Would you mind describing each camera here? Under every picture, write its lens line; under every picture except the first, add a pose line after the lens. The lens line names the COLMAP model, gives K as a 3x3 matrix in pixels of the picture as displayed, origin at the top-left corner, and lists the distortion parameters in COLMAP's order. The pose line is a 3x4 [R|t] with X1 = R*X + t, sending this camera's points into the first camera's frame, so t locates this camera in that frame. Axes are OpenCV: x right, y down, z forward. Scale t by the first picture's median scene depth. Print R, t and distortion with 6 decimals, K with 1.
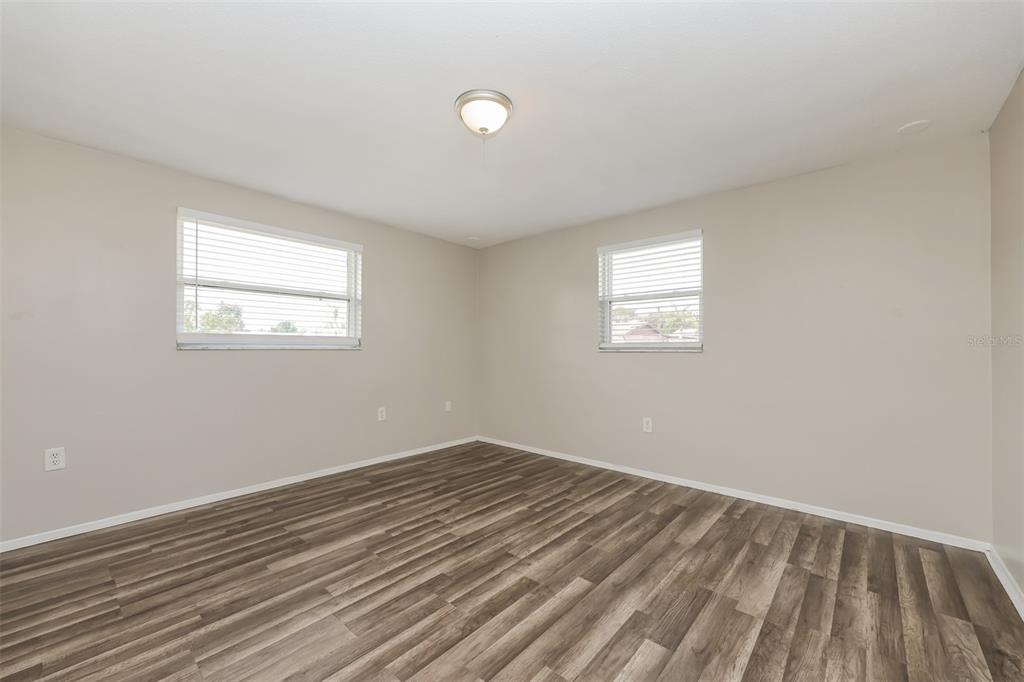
lens RADIAL K [[412.1, 0, 508.9], [0, 412.1, 343.6], [0, 0, 1]] dist [0.001243, 0.000216]
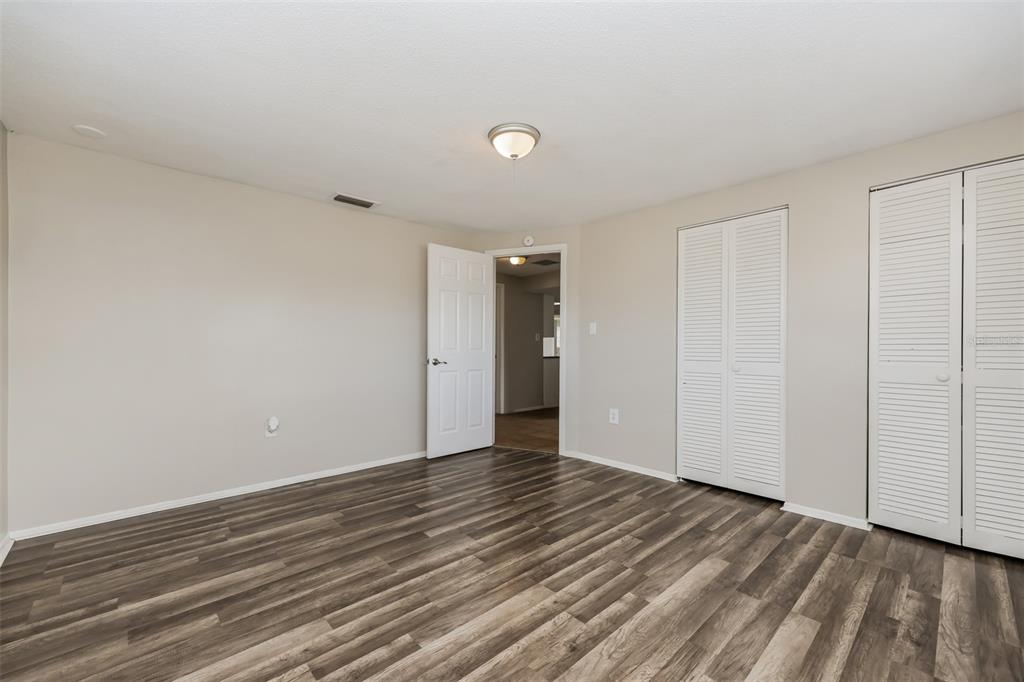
lens RADIAL K [[412.1, 0, 508.9], [0, 412.1, 343.6], [0, 0, 1]] dist [0.001243, 0.000216]
pose [[-0.995197, -0.006968, 0.097640, -0.145297], [-0.008483, 0.999850, -0.015115, 0.031890], [-0.097520, -0.015870, -0.995107, 1.930654]]
